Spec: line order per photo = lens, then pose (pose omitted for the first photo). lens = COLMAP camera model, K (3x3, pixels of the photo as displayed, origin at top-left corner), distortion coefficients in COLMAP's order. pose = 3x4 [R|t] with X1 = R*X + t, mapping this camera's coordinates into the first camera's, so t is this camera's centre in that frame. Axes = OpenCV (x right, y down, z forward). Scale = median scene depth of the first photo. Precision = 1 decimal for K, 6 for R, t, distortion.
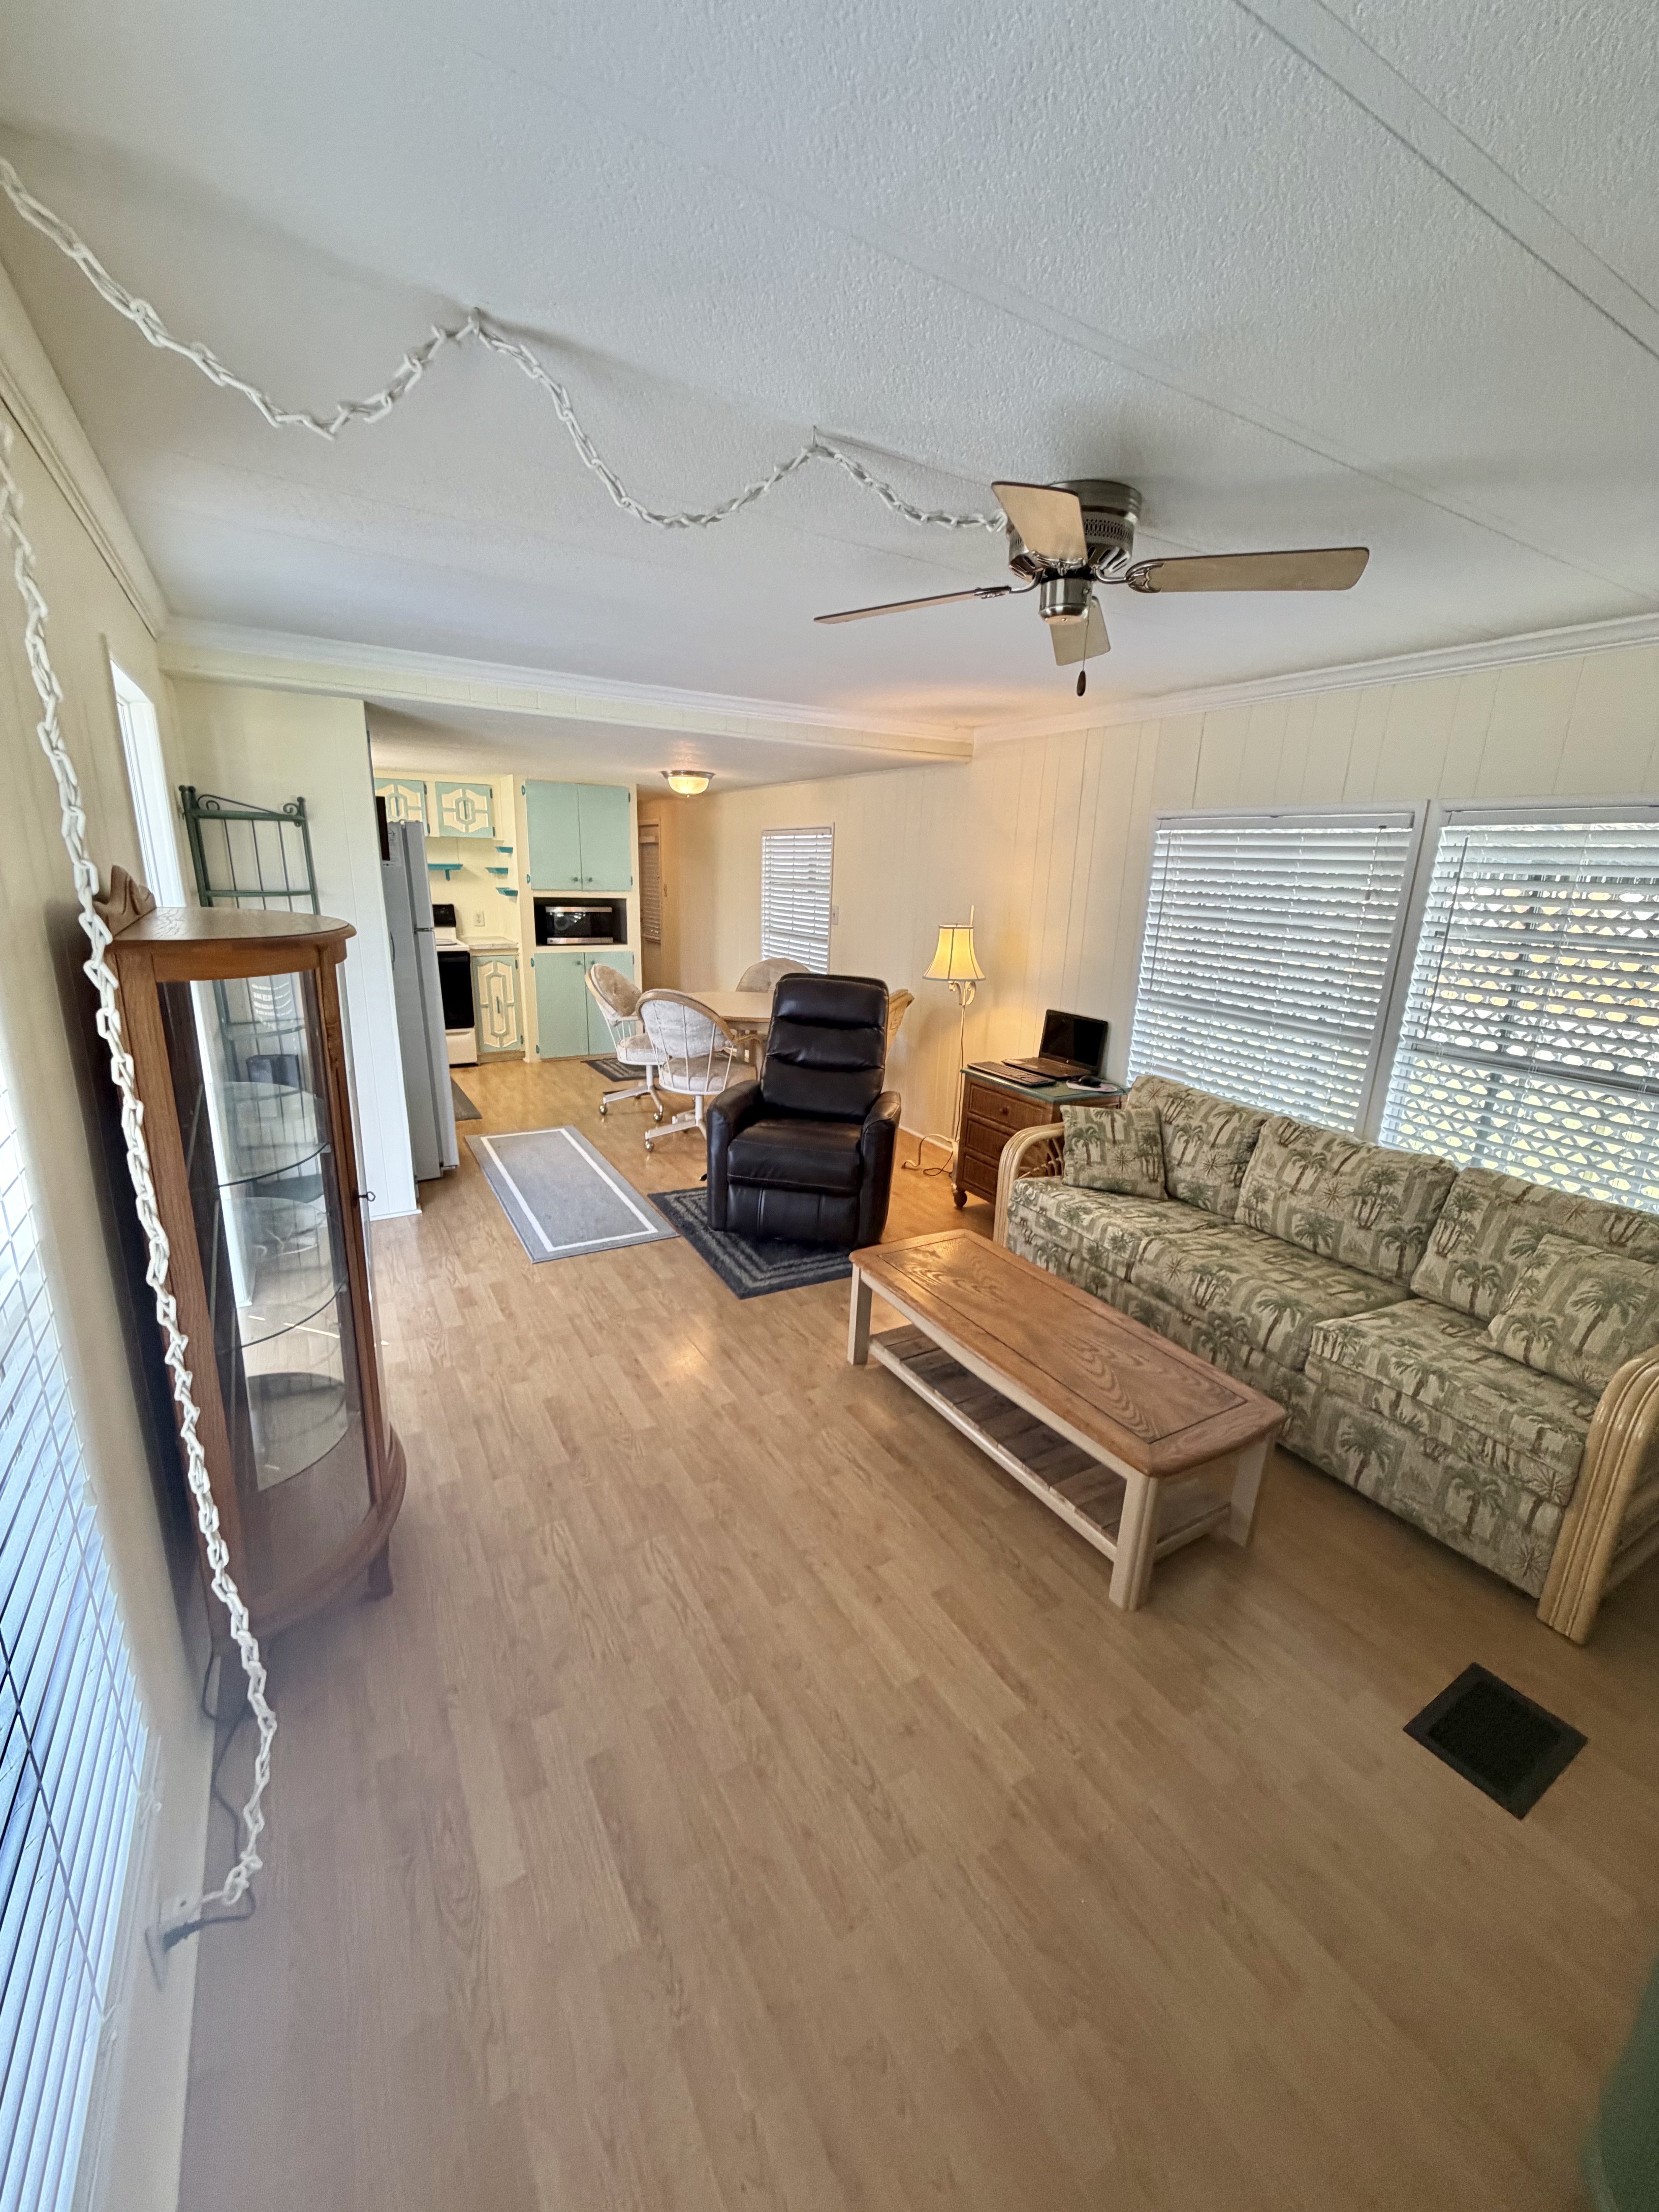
lens RADIAL K [[880.7, 0, 832.7], [0, 880.7, 1098.8], [0, 0, 1]] dist [0.000468, 0.000411]
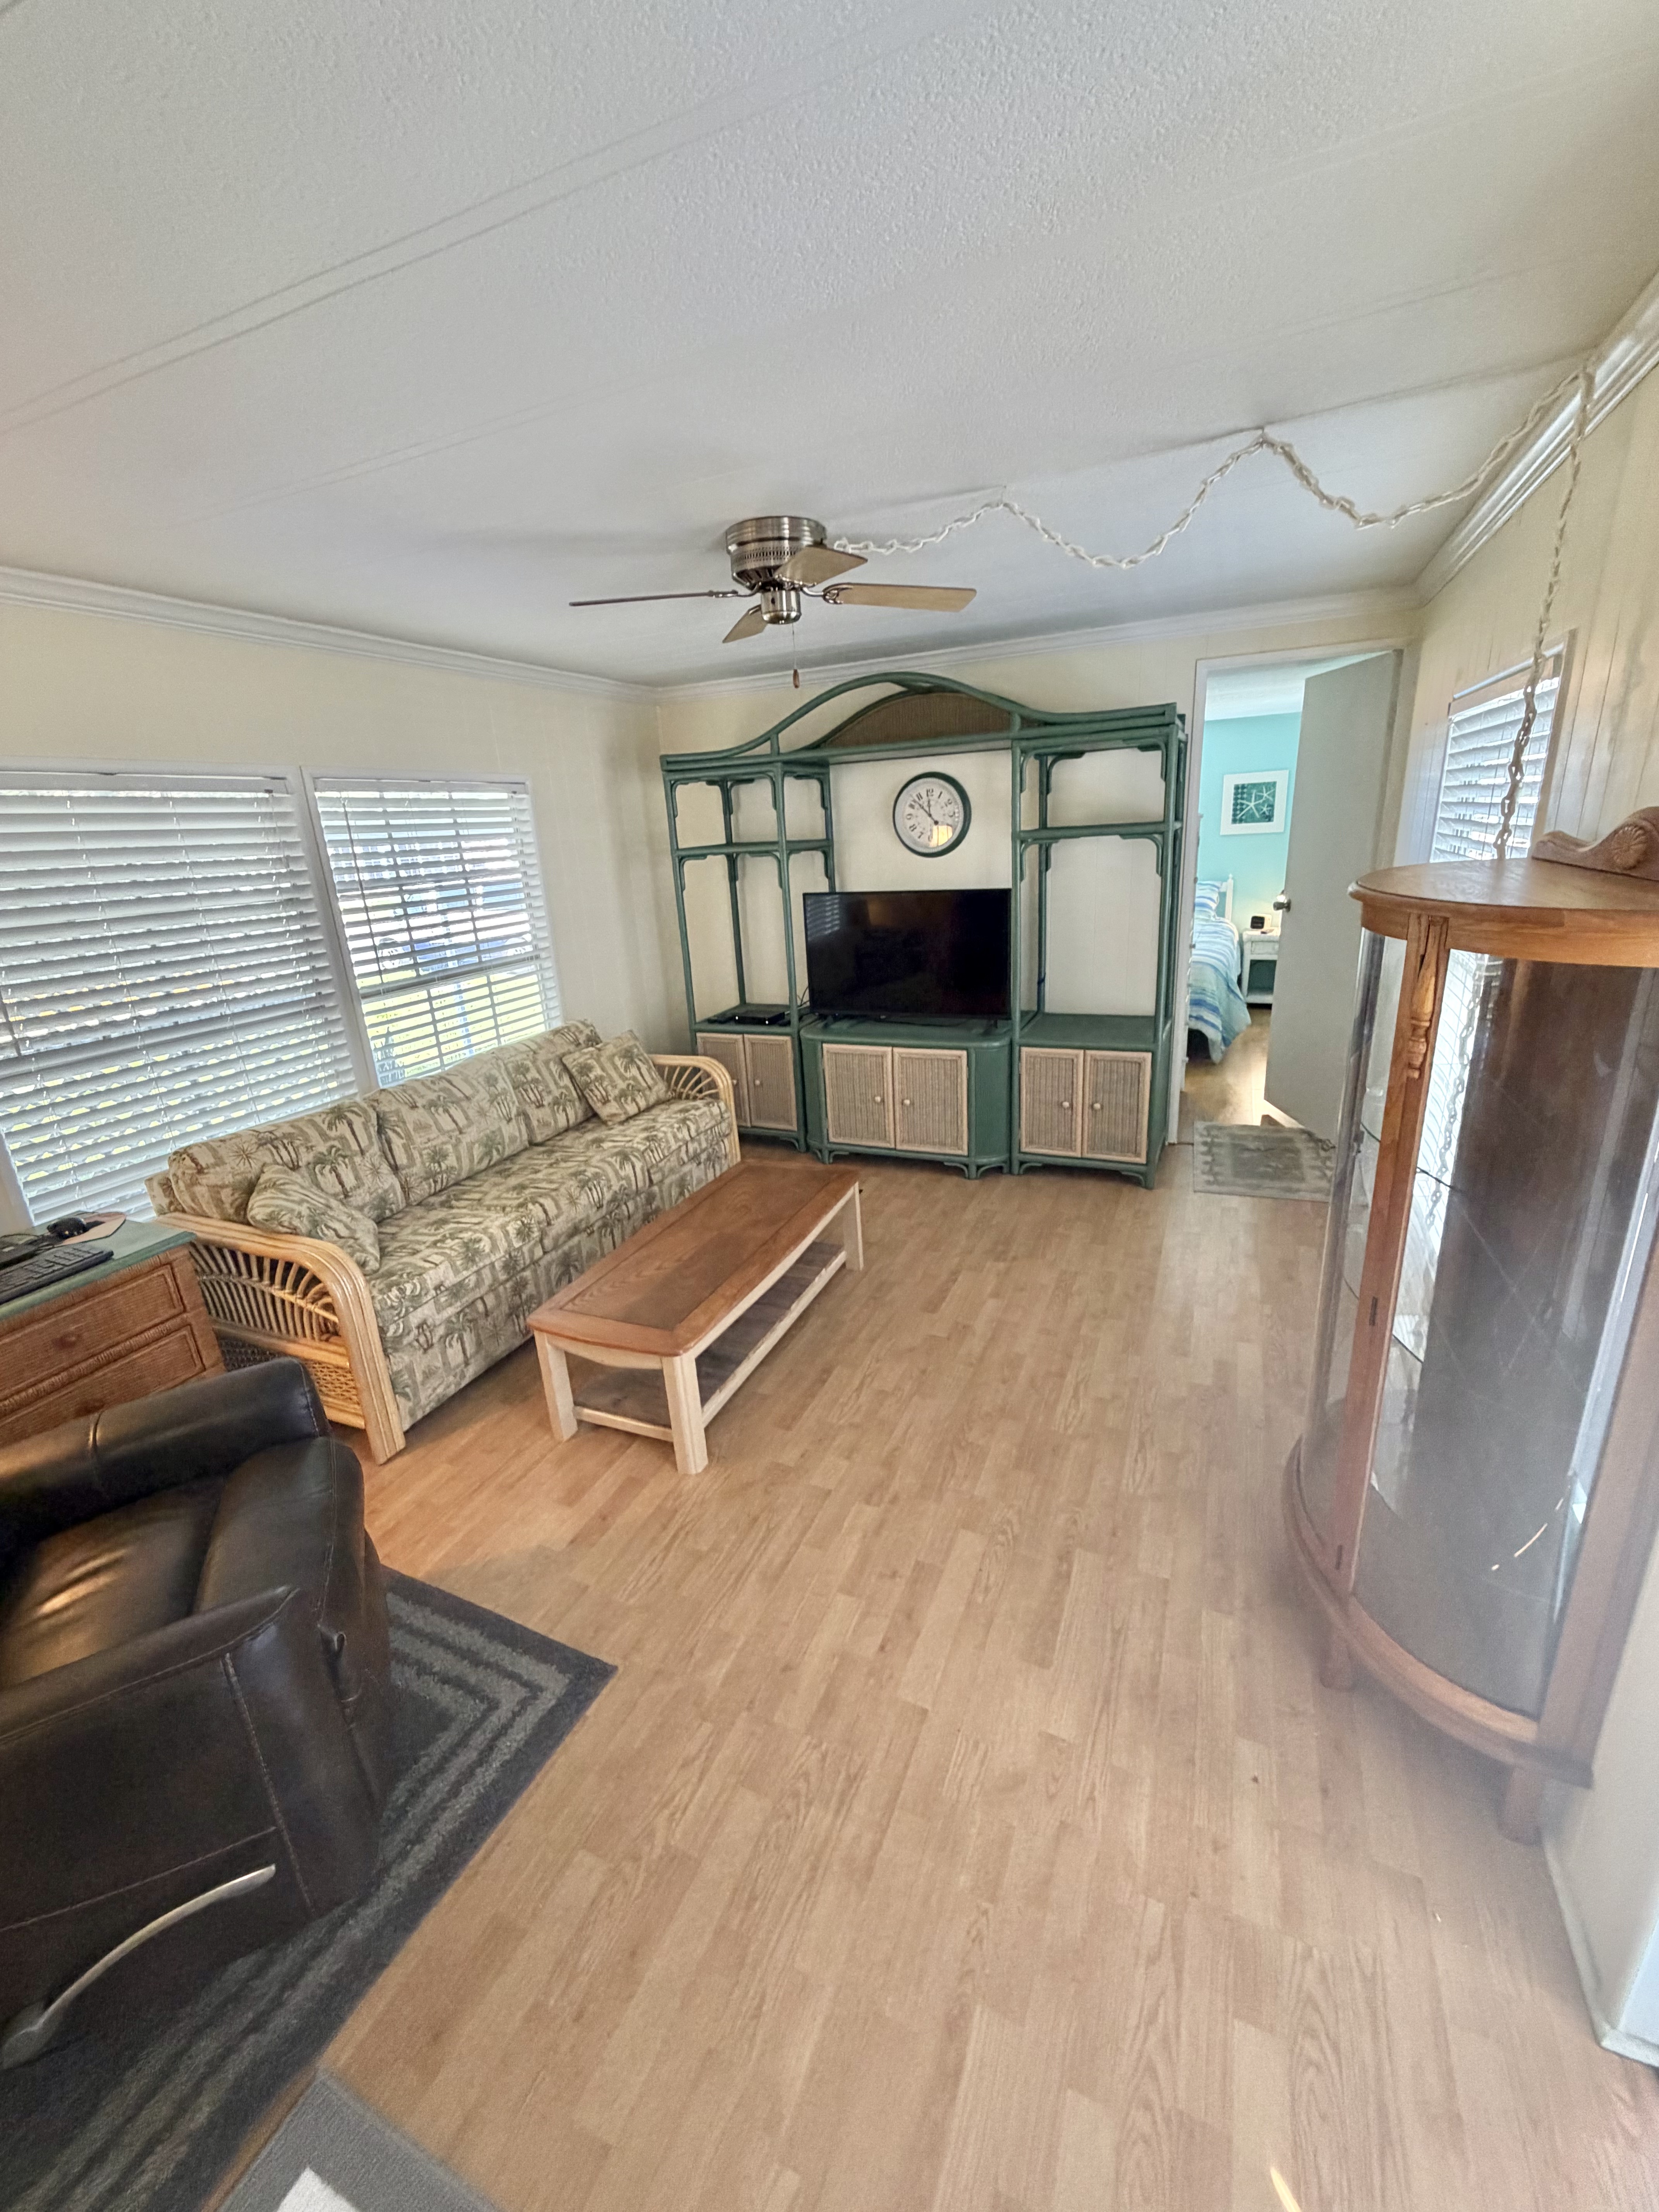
lens RADIAL K [[880.7, 0, 832.2], [0, 880.7, 1102.6], [0, 0, 1]] dist [0.000468, 0.000411]
pose [[-0.580550, -0.251835, 0.774301, -0.554966], [0.241910, 0.854677, 0.459354, -0.303385], [-0.777459, 0.453989, -0.435261, 1.068092]]
